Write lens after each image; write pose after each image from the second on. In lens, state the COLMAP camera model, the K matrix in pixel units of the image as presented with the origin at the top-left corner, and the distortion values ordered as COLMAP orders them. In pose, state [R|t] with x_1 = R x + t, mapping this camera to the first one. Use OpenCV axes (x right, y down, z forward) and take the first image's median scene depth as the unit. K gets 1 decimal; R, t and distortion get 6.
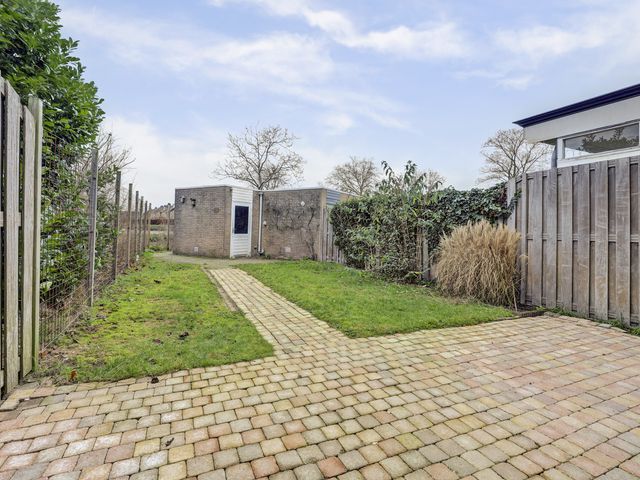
lens RADIAL K [[302.2, 0, 309.8], [0, 302.2, 232.6], [0, 0, 1]] dist [-0.001540, -0.000649]
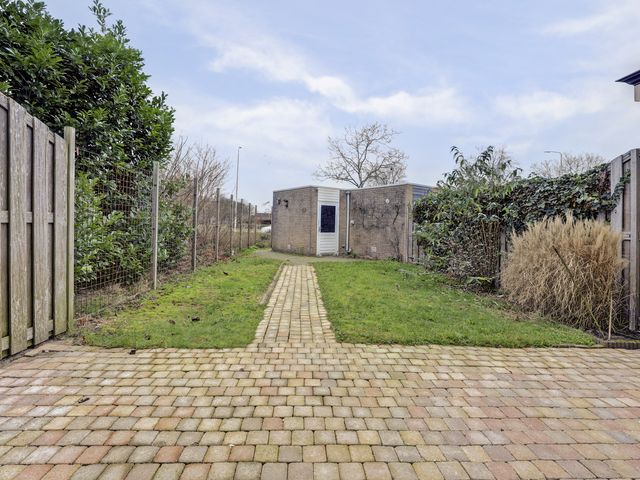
lens RADIAL K [[302.2, 0, 309.8], [0, 302.2, 232.6], [0, 0, 1]] dist [-0.001540, -0.000649]
pose [[0.935913, 0.006256, -0.352175, 0.326471], [-0.005705, 0.999980, 0.002602, 0.006906], [0.352184, -0.000426, 0.935931, 0.078753]]
